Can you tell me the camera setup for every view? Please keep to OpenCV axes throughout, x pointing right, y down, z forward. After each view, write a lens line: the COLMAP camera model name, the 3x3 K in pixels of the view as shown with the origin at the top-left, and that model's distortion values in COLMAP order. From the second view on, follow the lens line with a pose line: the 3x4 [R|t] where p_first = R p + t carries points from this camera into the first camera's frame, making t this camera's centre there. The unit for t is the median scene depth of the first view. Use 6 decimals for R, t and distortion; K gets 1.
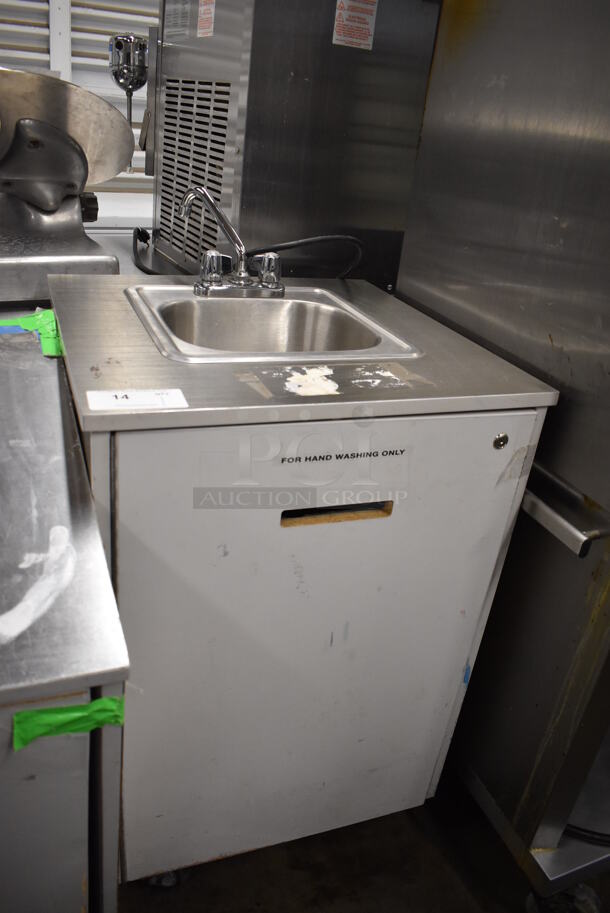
lens RADIAL K [[708.9, 0, 305.0], [0, 708.9, 456.5], [0, 0, 1]] dist [-0.086283, 0.003738]
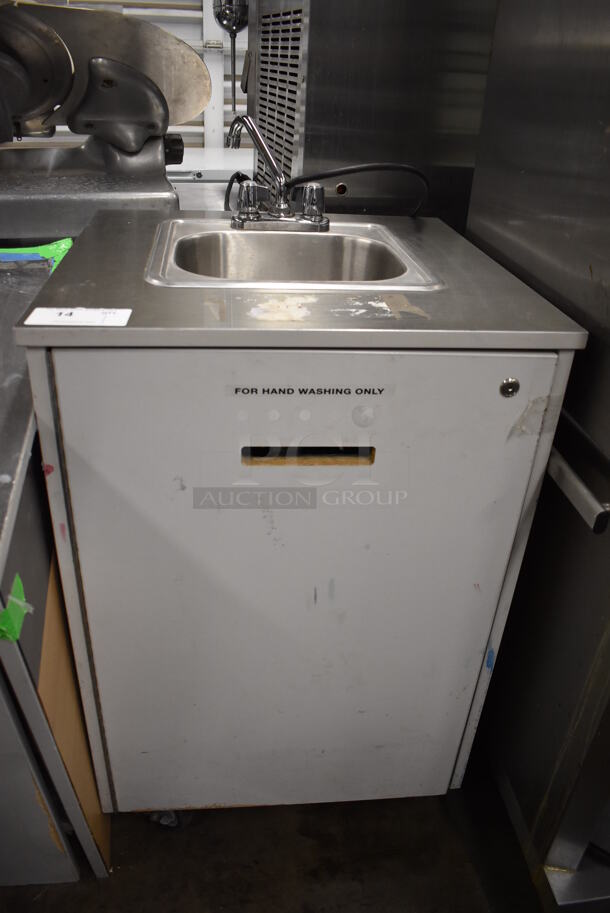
lens RADIAL K [[708.9, 0, 305.0], [0, 708.9, 456.5], [0, 0, 1]] dist [-0.086283, 0.003738]
pose [[0.964591, 0.075196, -0.252803, 0.241704], [-0.064944, 0.996701, 0.048666, 0.033137], [0.255629, -0.030525, 0.966293, 0.106527]]
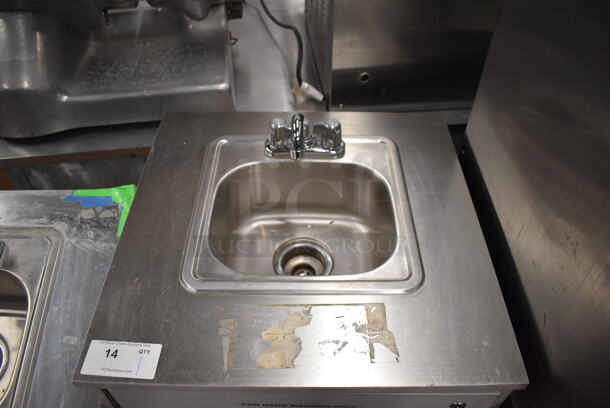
lens RADIAL K [[473.7, 0, 305.0], [0, 473.7, 204.0], [0, 0, 1]] dist [-0.086283, 0.003738]
pose [[0.922553, 0.192907, -0.334189, 0.220990], [-0.076088, 0.940006, 0.332564, -0.488698], [0.378294, -0.281381, 0.881884, 0.352322]]
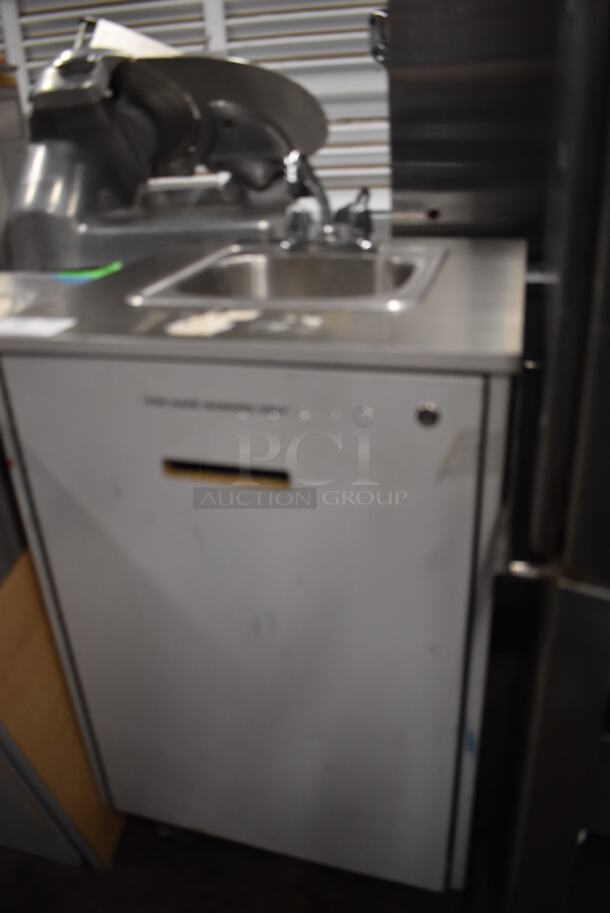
lens RADIAL K [[708.9, 0, 305.0], [0, 708.9, 456.5], [0, 0, 1]] dist [-0.086283, 0.003738]
pose [[0.781442, 0.137131, -0.608723, 0.577215], [-0.151923, 0.988008, 0.027545, 0.017572], [0.605201, 0.070954, 0.792905, 0.323144]]
